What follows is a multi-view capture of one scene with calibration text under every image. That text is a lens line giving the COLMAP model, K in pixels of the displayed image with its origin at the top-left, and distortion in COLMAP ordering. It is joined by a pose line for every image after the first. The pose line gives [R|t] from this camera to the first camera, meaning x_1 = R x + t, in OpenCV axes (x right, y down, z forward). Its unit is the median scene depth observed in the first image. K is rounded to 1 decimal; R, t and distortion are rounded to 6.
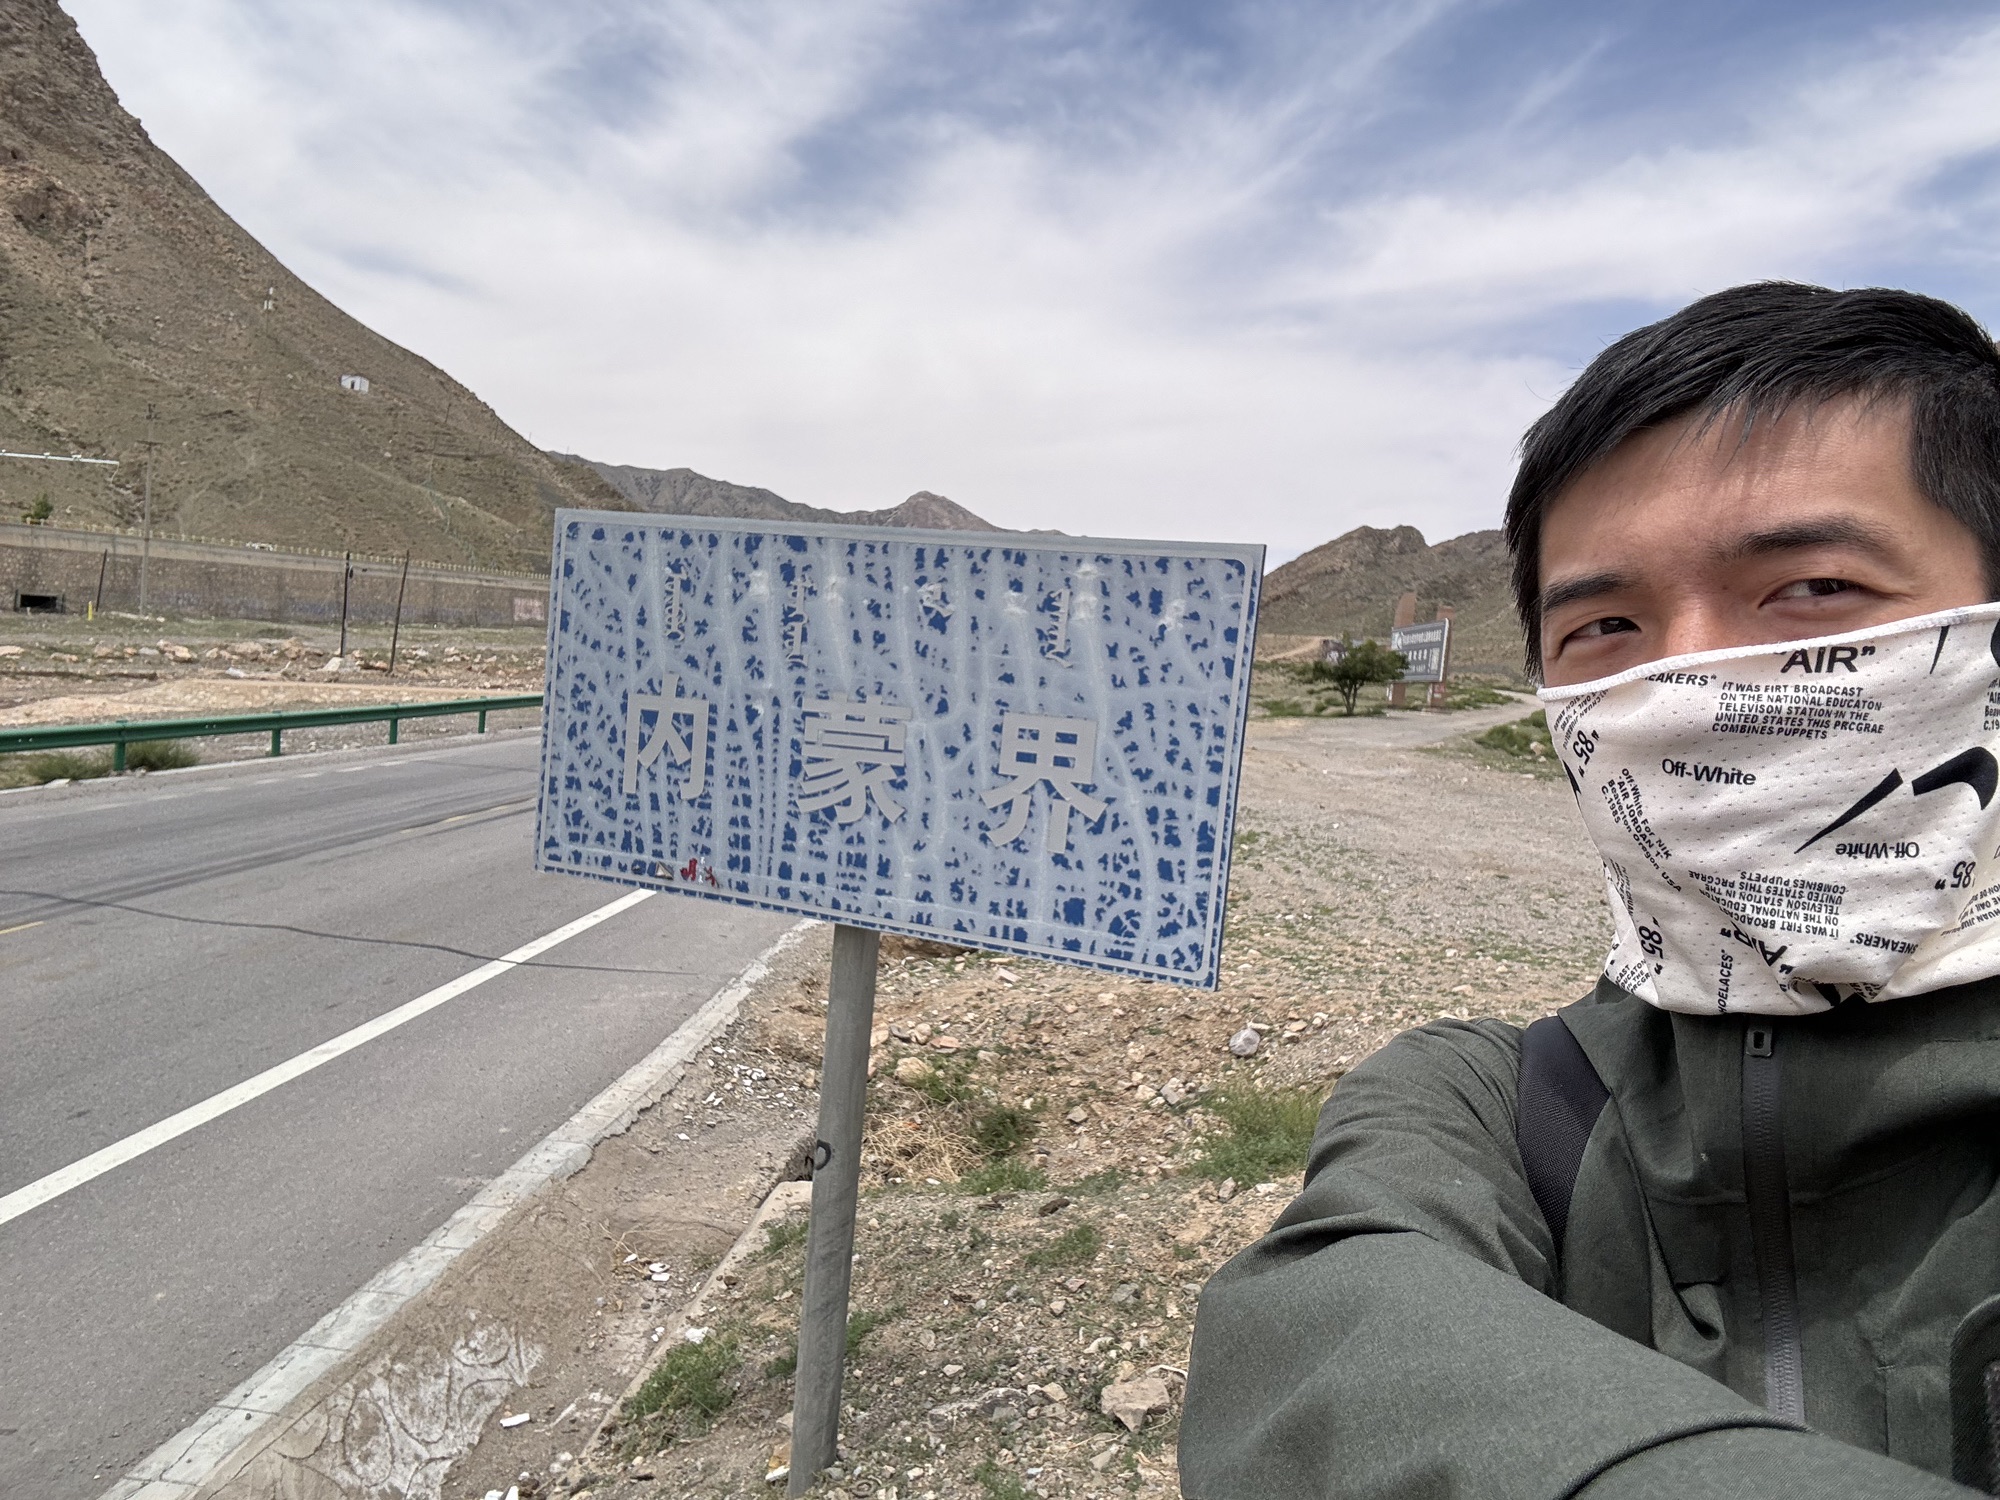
lens RADIAL K [[1371.7, 0, 1000.0], [0, 1371.7, 750.0], [0, 0, 1]] dist [0.095884, -0.156122]
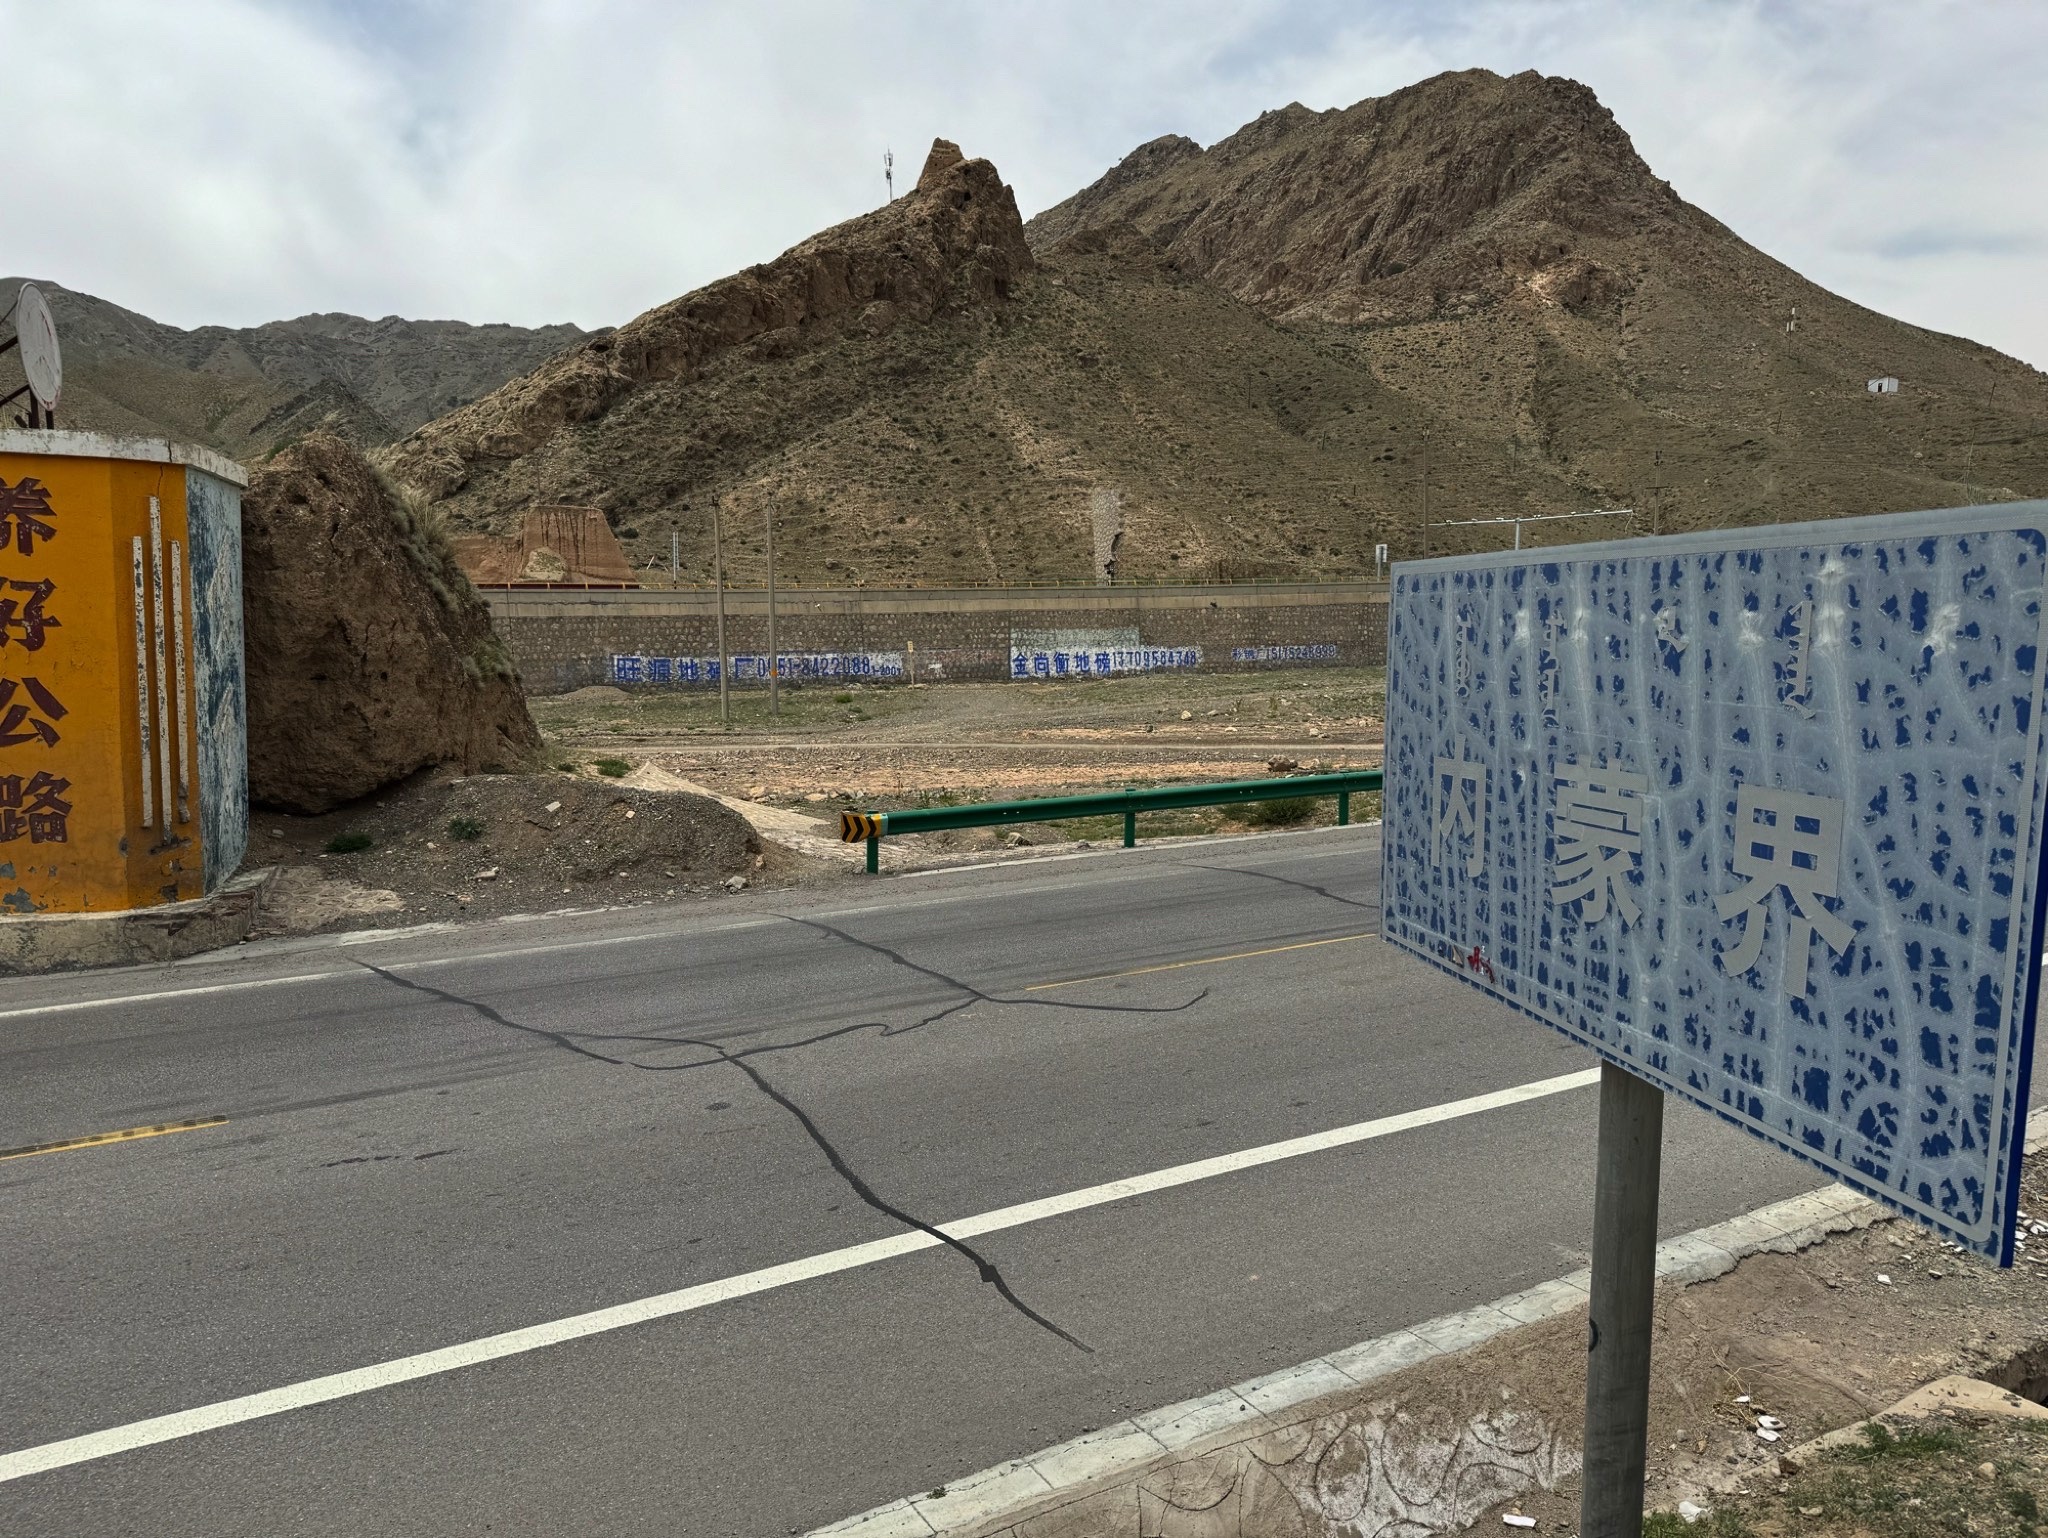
lens RADIAL K [[1391.7, 0, 1025.1], [0, 1391.7, 754.9], [0, 0, 1]] dist [0.022646, -0.048307]
pose [[0.555740, -0.012904, -0.831256, 0.378709], [0.000553, 0.999885, -0.015152, -0.030824], [0.831356, 0.007961, 0.555683, 0.293210]]
